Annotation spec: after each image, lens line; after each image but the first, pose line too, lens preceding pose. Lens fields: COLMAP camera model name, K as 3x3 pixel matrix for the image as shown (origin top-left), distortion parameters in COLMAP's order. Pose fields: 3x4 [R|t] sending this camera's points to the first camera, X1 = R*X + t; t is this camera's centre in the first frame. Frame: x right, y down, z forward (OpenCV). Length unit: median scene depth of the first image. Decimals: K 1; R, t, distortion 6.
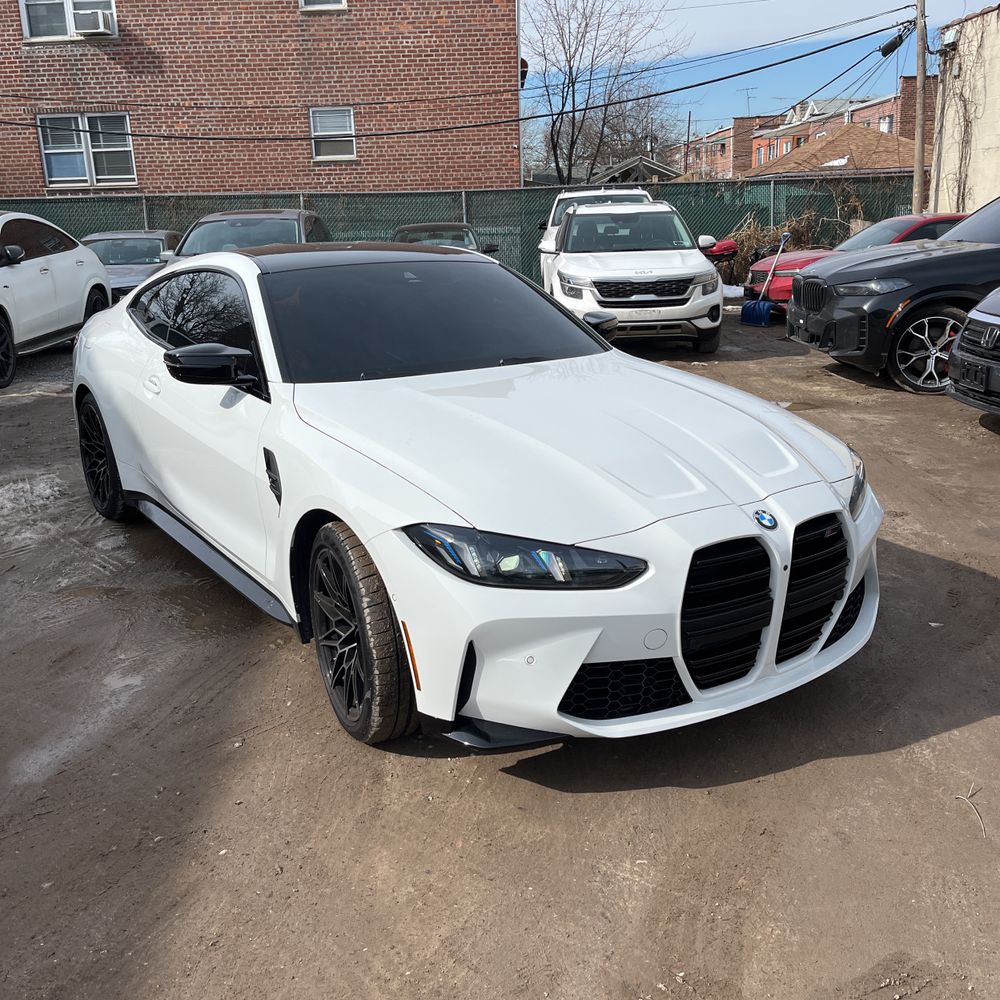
lens RADIAL K [[1023.2, 0, 516.6], [0, 1023.2, 483.3], [0, 0, 1]] dist [0.054682, -0.058618]
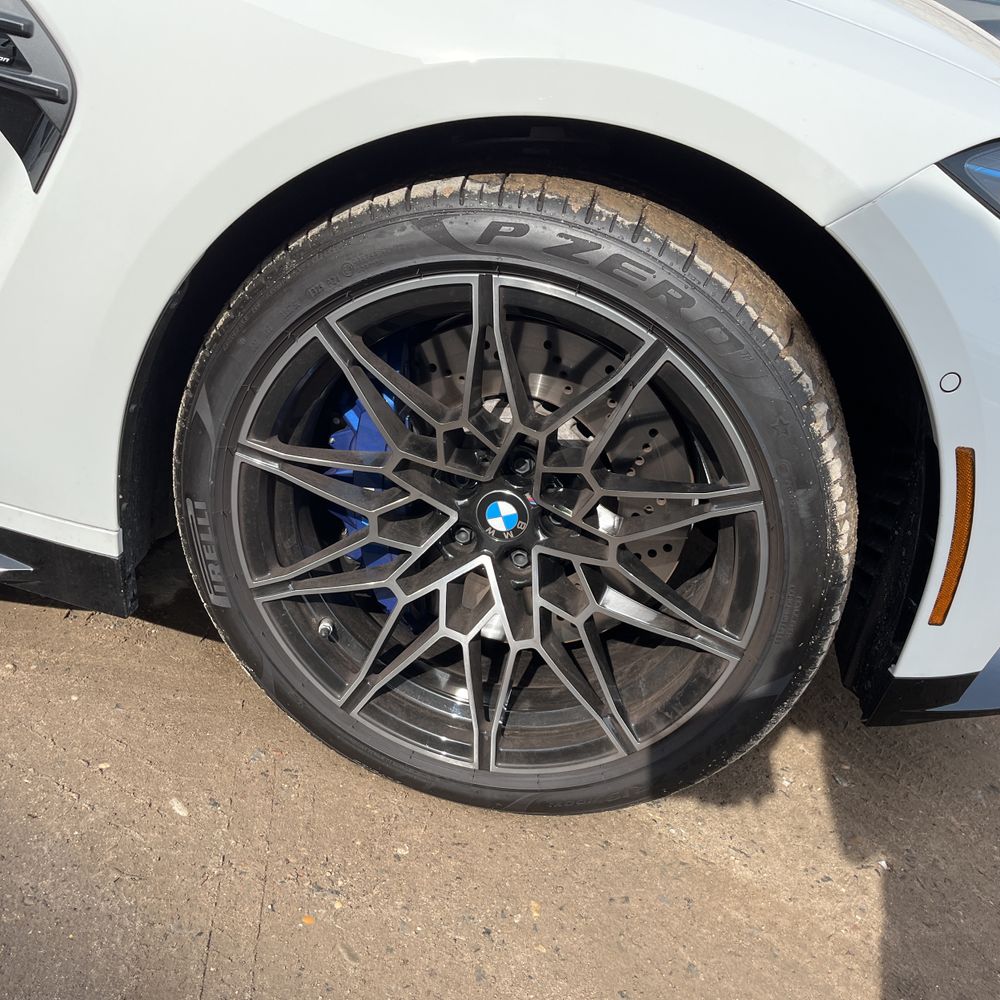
lens RADIAL K [[1035.5, 0, 500.0], [0, 1035.5, 500.0], [0, 0, 1]] dist [0.068139, -0.139494]
pose [[0.620838, -0.233270, 0.748429, -0.069849], [0.043428, 0.963471, 0.264269, 0.008224], [-0.782735, -0.131566, 0.608289, 0.137275]]
